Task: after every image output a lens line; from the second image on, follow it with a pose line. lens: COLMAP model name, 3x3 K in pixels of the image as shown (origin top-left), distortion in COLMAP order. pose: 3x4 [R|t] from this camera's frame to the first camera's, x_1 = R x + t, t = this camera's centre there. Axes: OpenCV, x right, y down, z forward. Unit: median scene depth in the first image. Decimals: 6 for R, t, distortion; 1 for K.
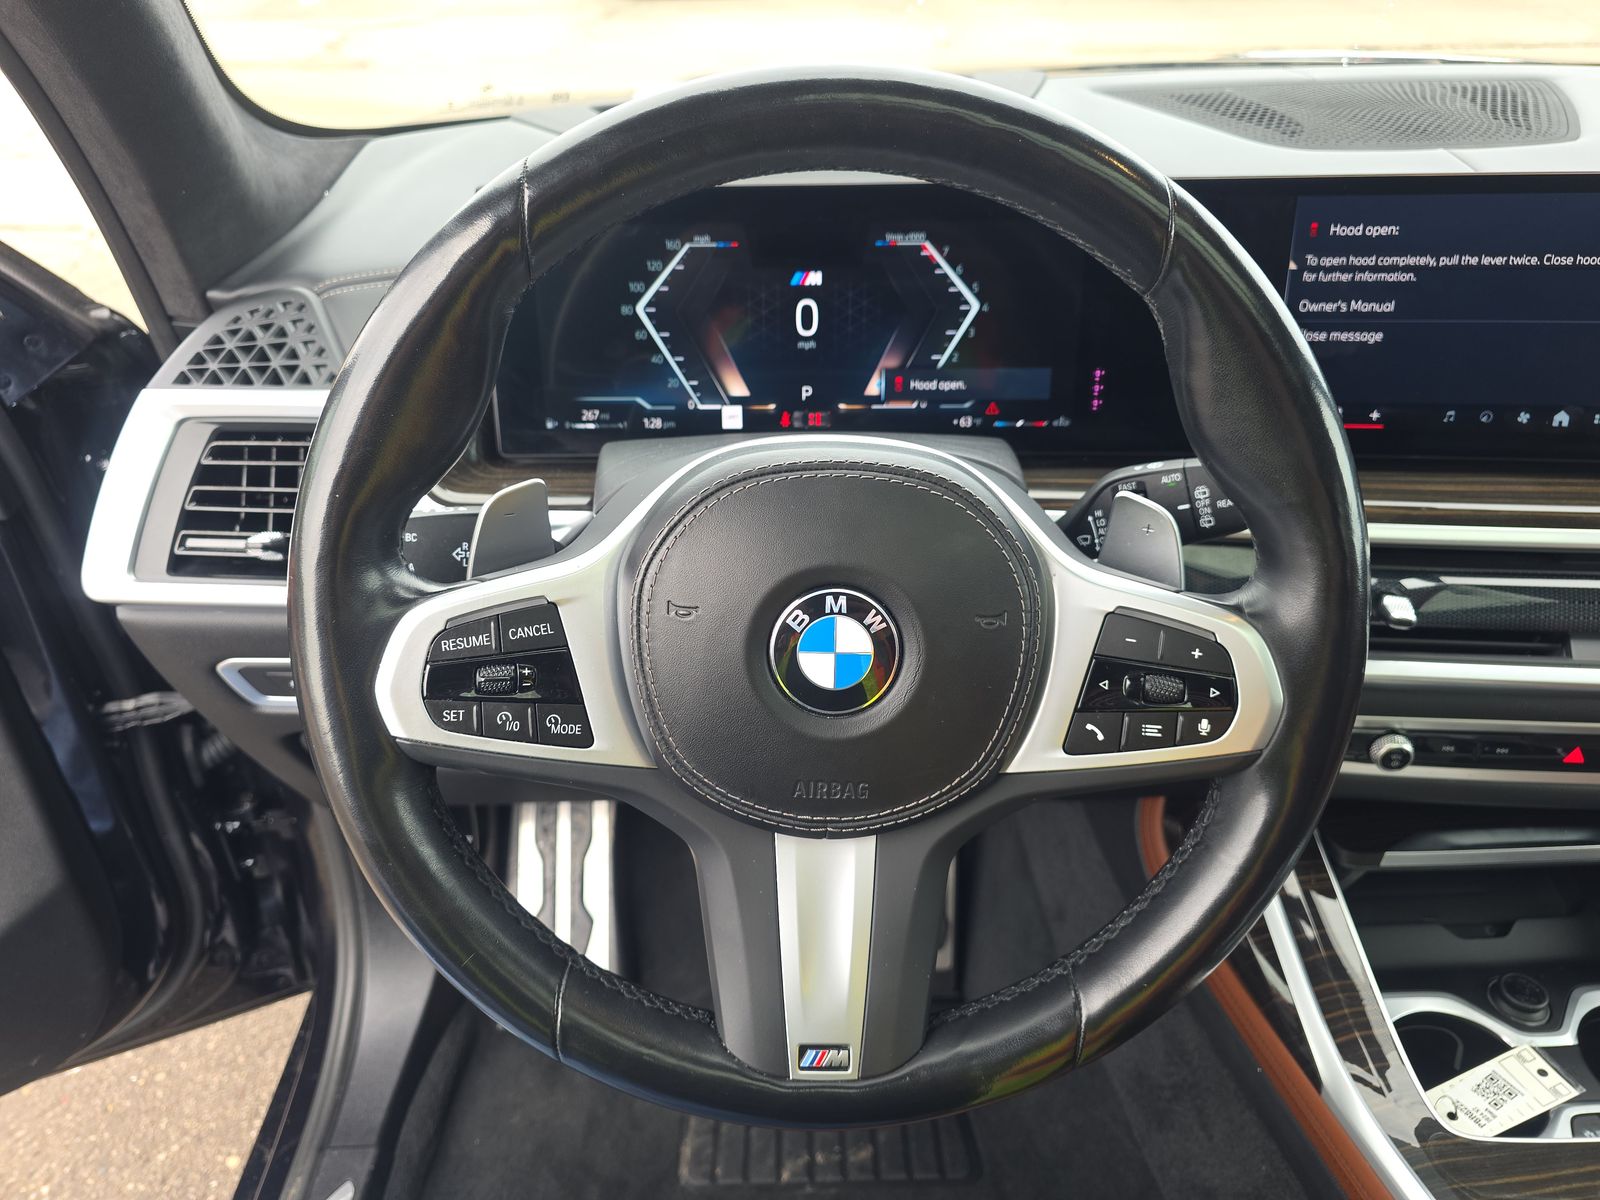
lens RADIAL K [[1099.2, 0, 788.6], [0, 1099.2, 604.0], [0, 0, 1]] dist [0.000160, -0.008496]
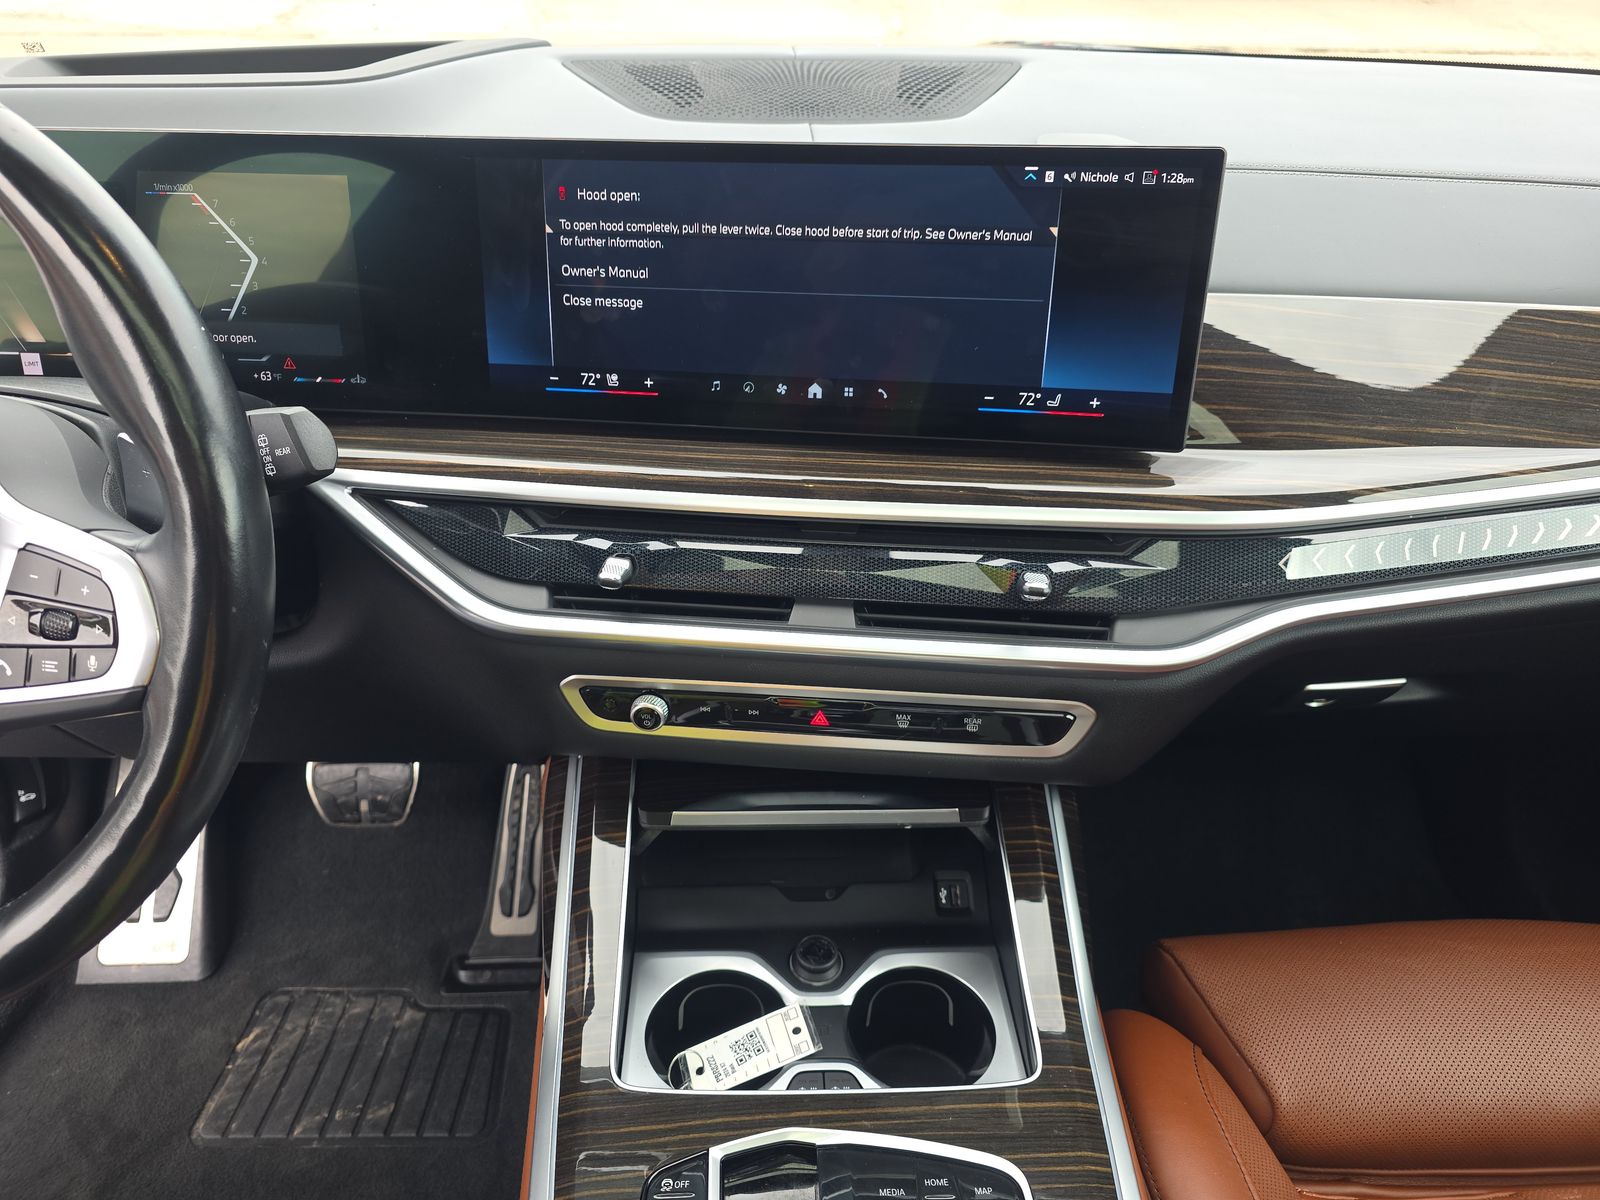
lens RADIAL K [[1081.3, 0, 798.5], [0, 1081.3, 606.4], [0, 0, 1]] dist [0.046618, -0.046163]
pose [[0.999462, 0.027217, 0.018318, 0.657398], [-0.027467, 0.999531, 0.013566, 0.018317], [-0.017940, -0.014062, 0.999740, -0.009689]]
